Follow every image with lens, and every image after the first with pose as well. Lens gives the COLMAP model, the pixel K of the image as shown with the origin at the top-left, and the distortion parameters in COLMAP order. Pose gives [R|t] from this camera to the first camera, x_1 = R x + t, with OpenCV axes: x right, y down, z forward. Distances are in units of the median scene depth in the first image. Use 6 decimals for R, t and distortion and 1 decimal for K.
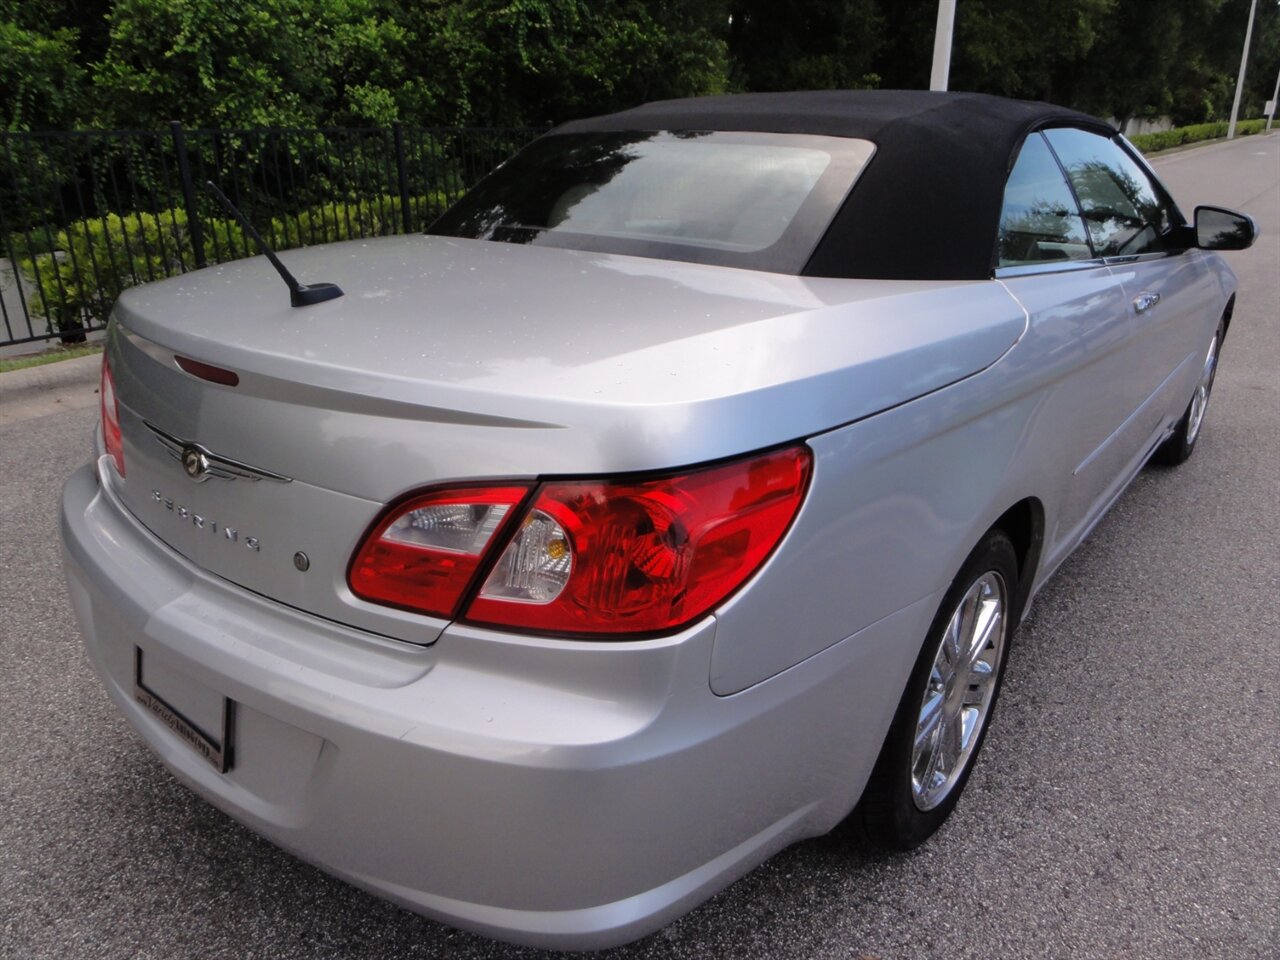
lens RADIAL K [[907.2, 0, 638.1], [0, 907.2, 479.6], [0, 0, 1]] dist [0.002344, -0.001214]
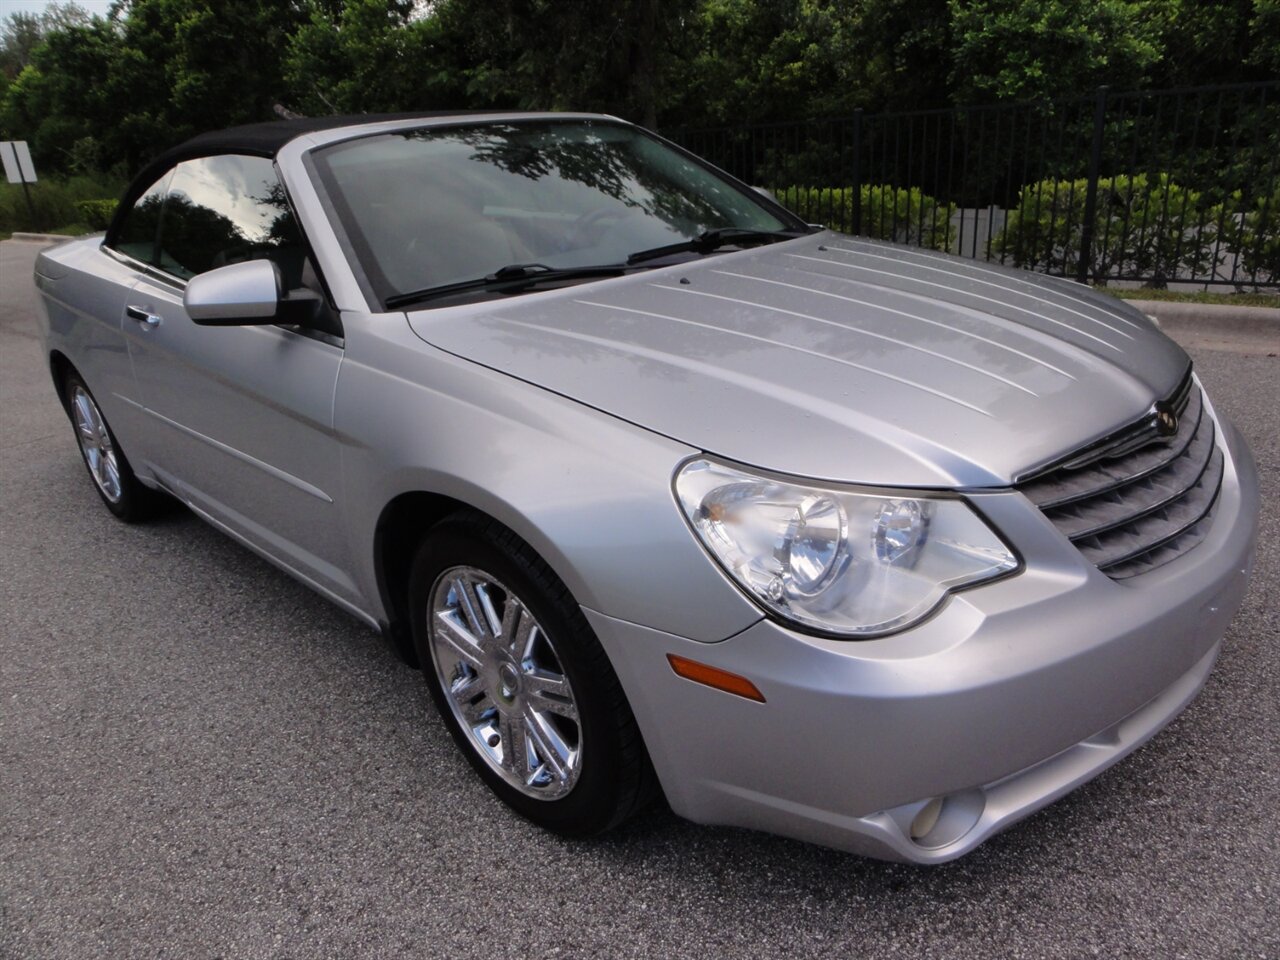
lens RADIAL K [[906.2, 0, 641.4], [0, 906.2, 482.9], [0, 0, 1]] dist [0.000552, -0.001109]
pose [[-0.116183, 0.368189, -0.922463, 0.484549], [-0.293596, 0.874518, 0.386031, -0.190314], [0.948843, 0.315682, 0.006494, 0.497742]]
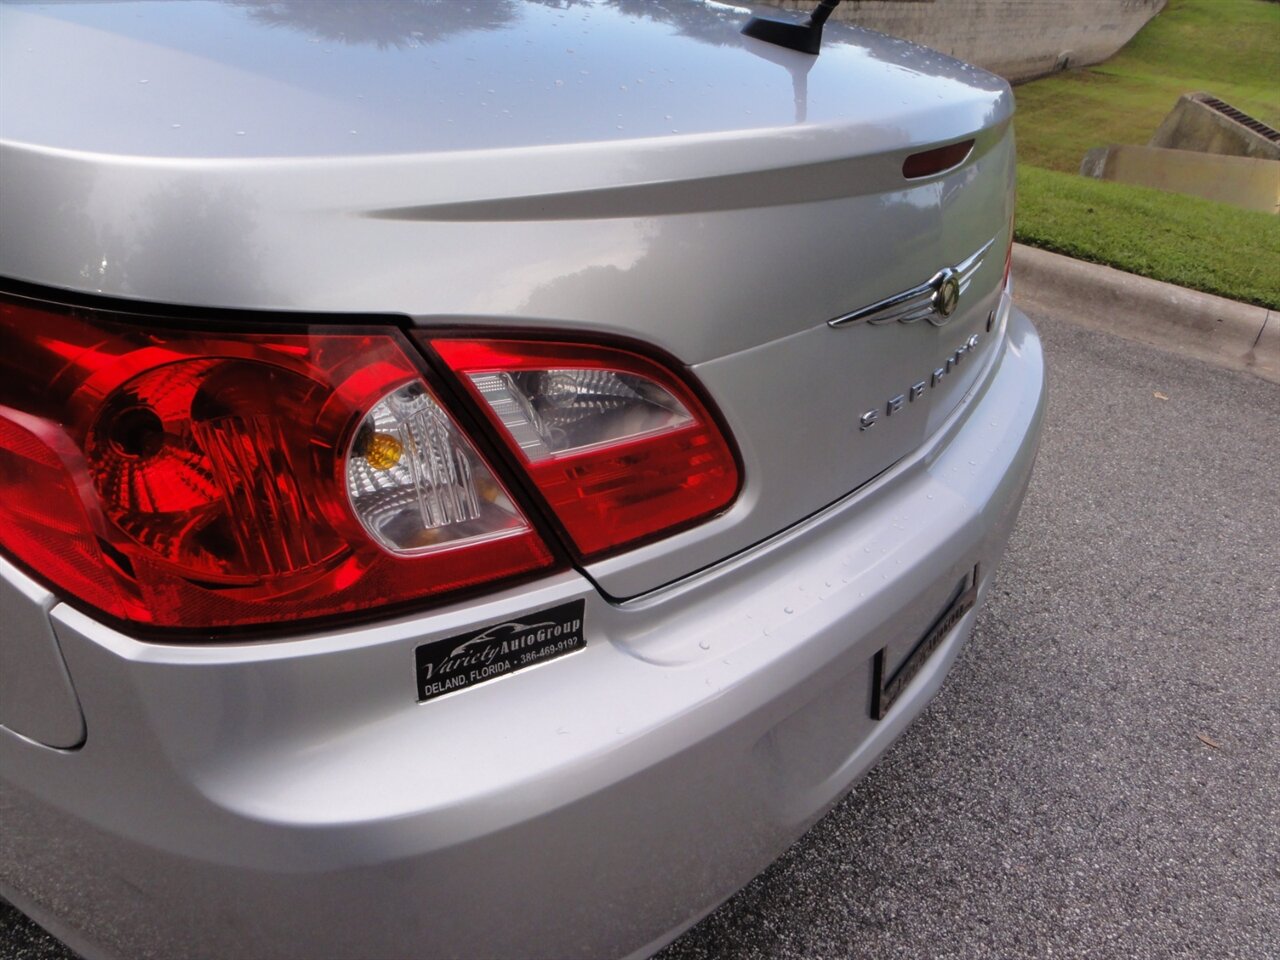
lens RADIAL K [[902.0, 0, 642.6], [0, 902.0, 485.2], [0, 0, 1]] dist [-0.000412, 0.002237]
pose [[-0.022168, -0.524223, 0.851292, -0.198052], [0.272926, 0.815985, 0.509588, -0.054544], [-0.961780, 0.243636, 0.124985, 0.202605]]
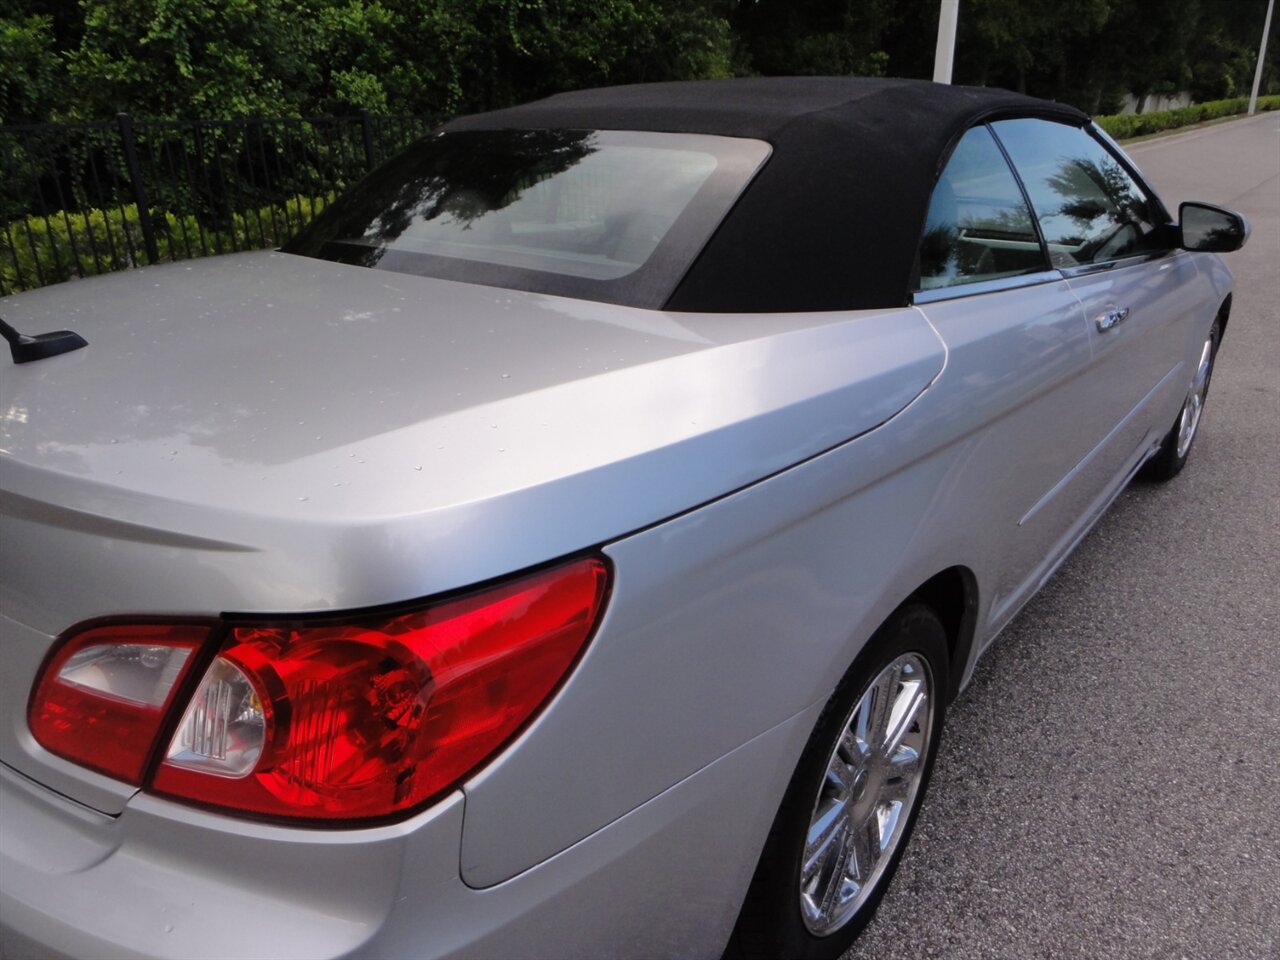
lens RADIAL K [[907.3, 0, 641.5], [0, 907.3, 482.8], [0, 0, 1]] dist [0.001102, -0.001021]
pose [[0.999904, -0.005786, -0.012562, 0.034929], [0.006044, 0.999768, 0.020669, -0.017502], [0.012440, -0.020743, 0.999707, 0.035185]]
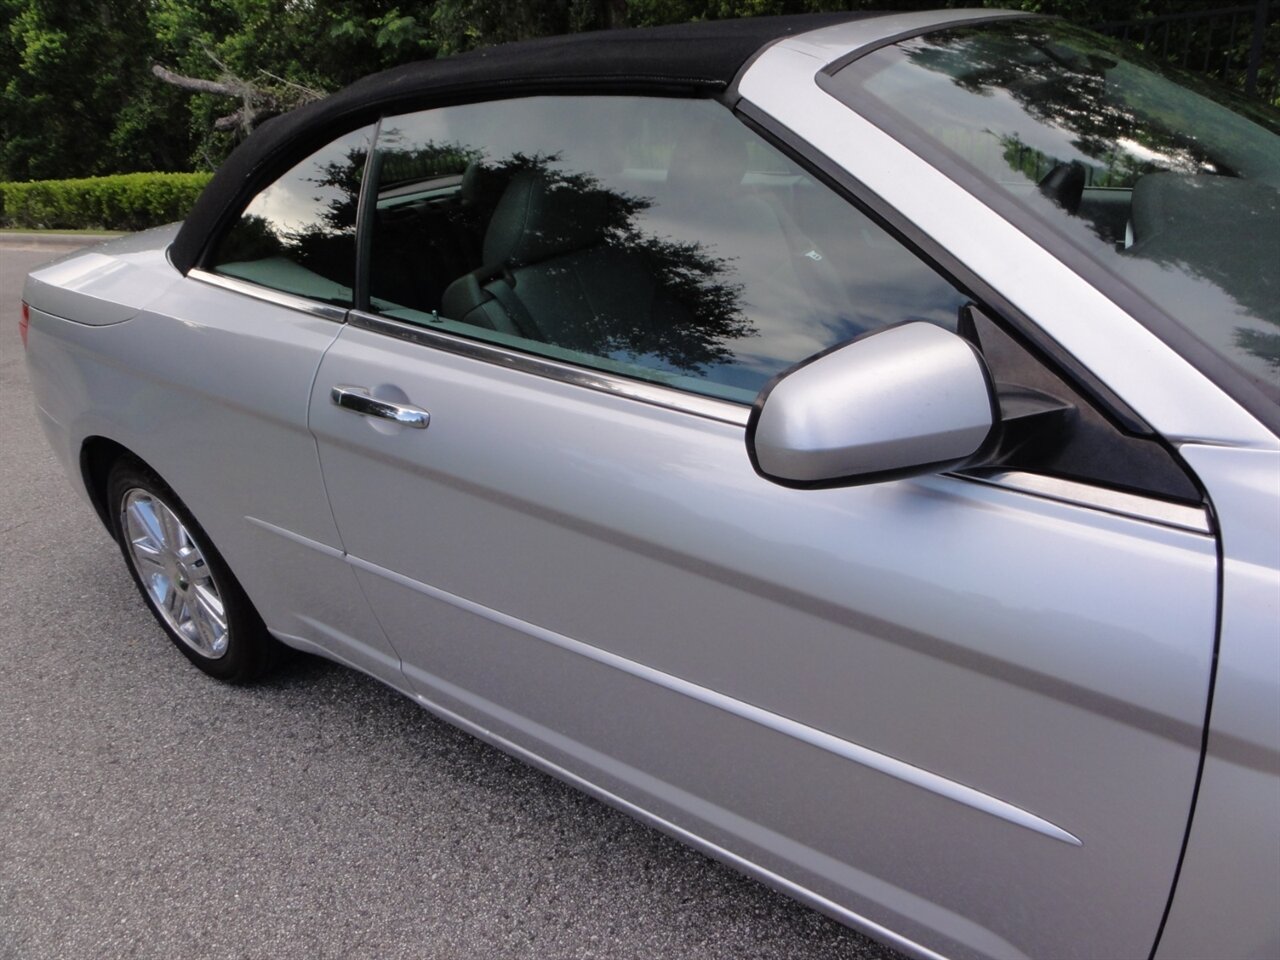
lens RADIAL K [[907.0, 0, 641.3], [0, 907.0, 482.1], [0, 0, 1]] dist [-0.000281, 0.000131]
pose [[0.012846, 0.413051, -0.910617, 0.344142], [-0.262754, 0.880082, 0.395494, -0.132429], [0.964777, 0.234188, 0.119837, 0.335810]]
